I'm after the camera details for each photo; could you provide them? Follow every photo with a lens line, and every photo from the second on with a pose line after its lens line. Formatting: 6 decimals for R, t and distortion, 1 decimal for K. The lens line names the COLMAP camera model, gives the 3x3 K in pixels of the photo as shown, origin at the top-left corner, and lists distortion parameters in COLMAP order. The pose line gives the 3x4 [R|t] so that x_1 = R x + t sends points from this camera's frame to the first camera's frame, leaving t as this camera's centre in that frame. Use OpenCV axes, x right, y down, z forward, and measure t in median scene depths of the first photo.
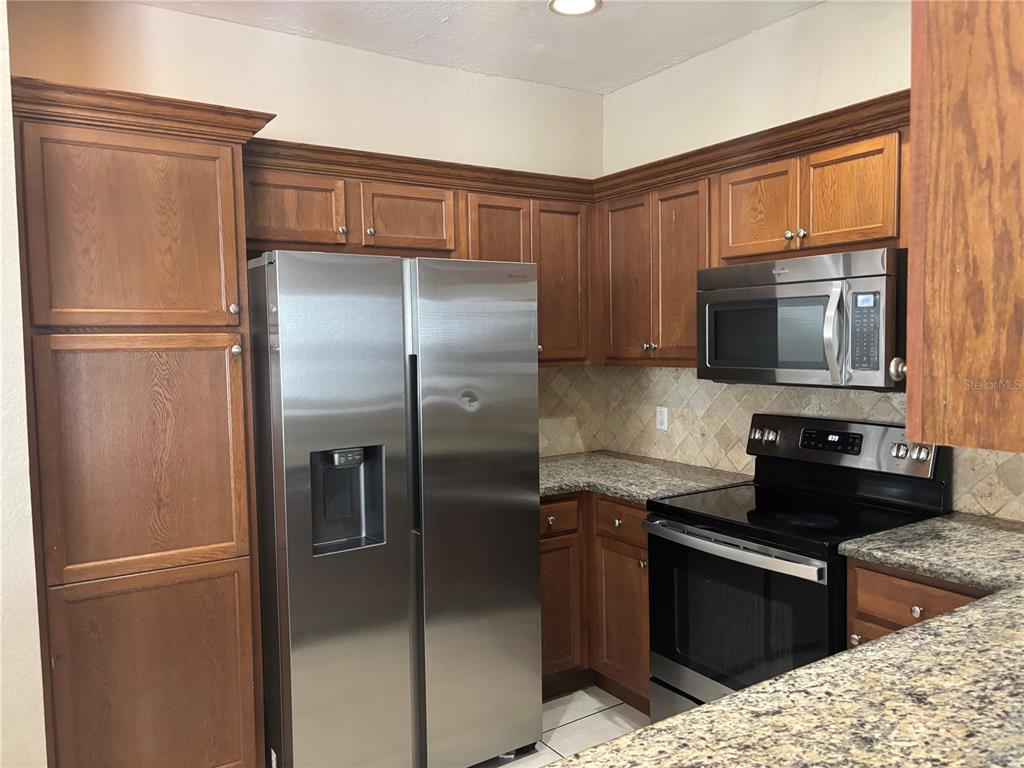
lens RADIAL K [[776.9, 0, 520.6], [0, 776.9, 389.0], [0, 0, 1]] dist [0.044950, -0.055902]
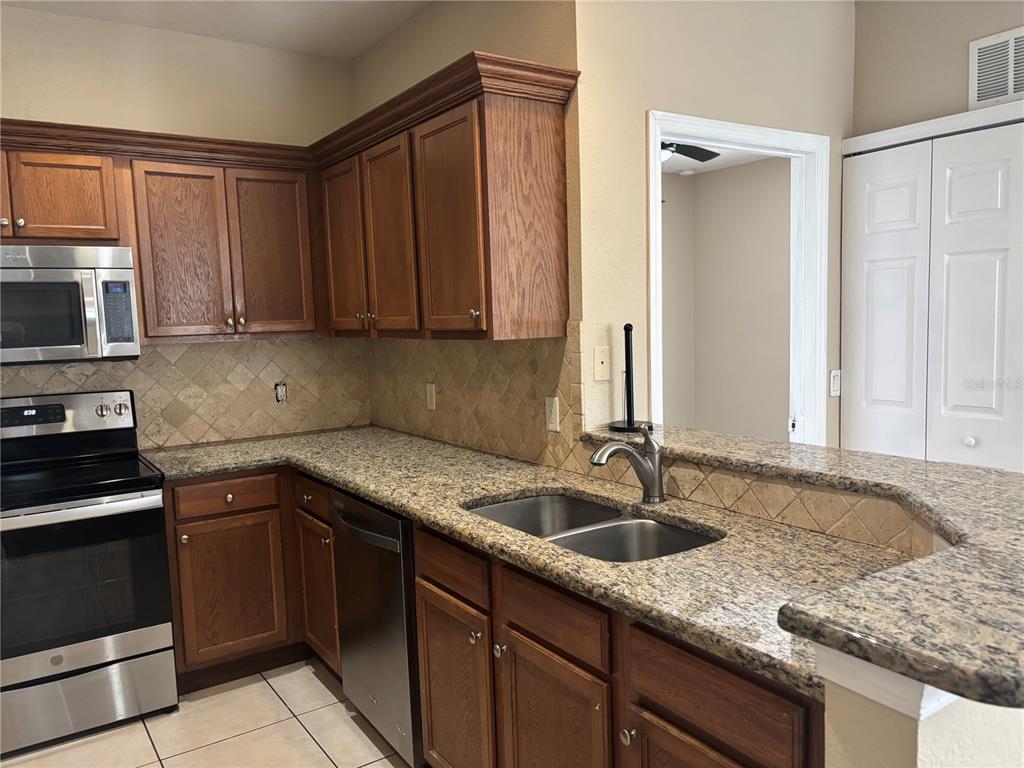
lens RADIAL K [[776.9, 0, 511.0], [0, 776.9, 400.8], [0, 0, 1]] dist [0.044950, -0.055902]
pose [[-0.003808, -0.090303, 0.995907, -0.777140], [0.097138, 0.991171, 0.090245, 0.014249], [-0.995264, 0.097084, 0.004997, 0.352769]]
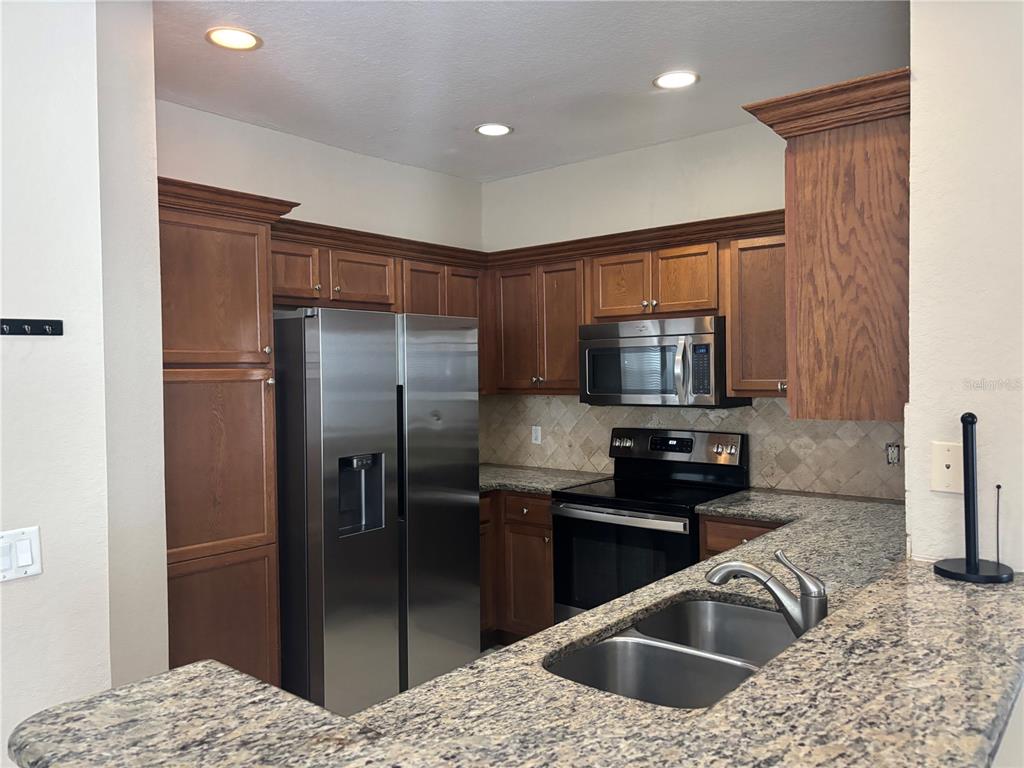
lens RADIAL K [[776.9, 0, 516.2], [0, 776.9, 385.9], [0, 0, 1]] dist [0.044950, -0.055902]
pose [[0.955825, -0.002655, 0.293923, -0.333689], [0.017478, 0.998703, -0.047815, 0.024181], [-0.293415, 0.050840, 0.954632, -0.330403]]
